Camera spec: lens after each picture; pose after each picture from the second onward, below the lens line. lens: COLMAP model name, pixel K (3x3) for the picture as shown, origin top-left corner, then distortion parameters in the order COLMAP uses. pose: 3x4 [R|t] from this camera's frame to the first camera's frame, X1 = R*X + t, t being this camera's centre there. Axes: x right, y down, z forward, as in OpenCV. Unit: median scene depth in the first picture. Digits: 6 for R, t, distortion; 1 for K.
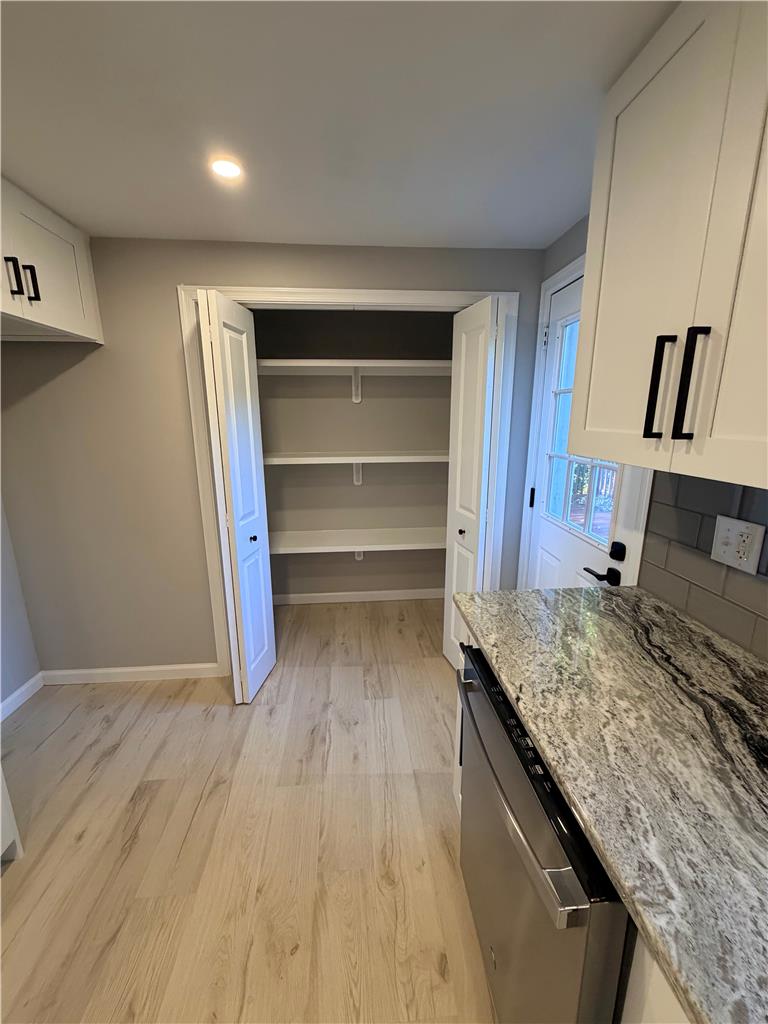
lens RADIAL K [[409.5, 0, 384.4], [0, 409.5, 514.6], [0, 0, 1]] dist [-0.001364, 0.000518]
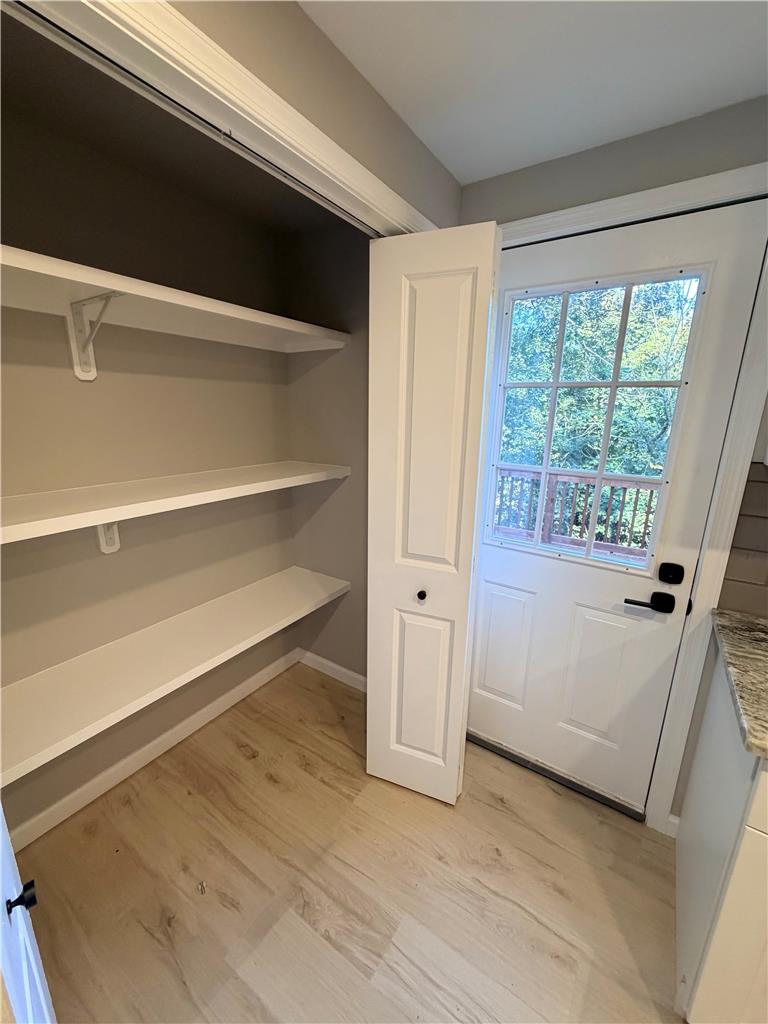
lens RADIAL K [[409.5, 0, 384.3], [0, 409.5, 512.4], [0, 0, 1]] dist [-0.001364, 0.000518]
pose [[0.619795, -0.178465, 0.764202, -0.269748], [0.166548, 0.981529, 0.094142, -0.131888], [-0.766887, 0.068927, 0.638070, 0.529822]]
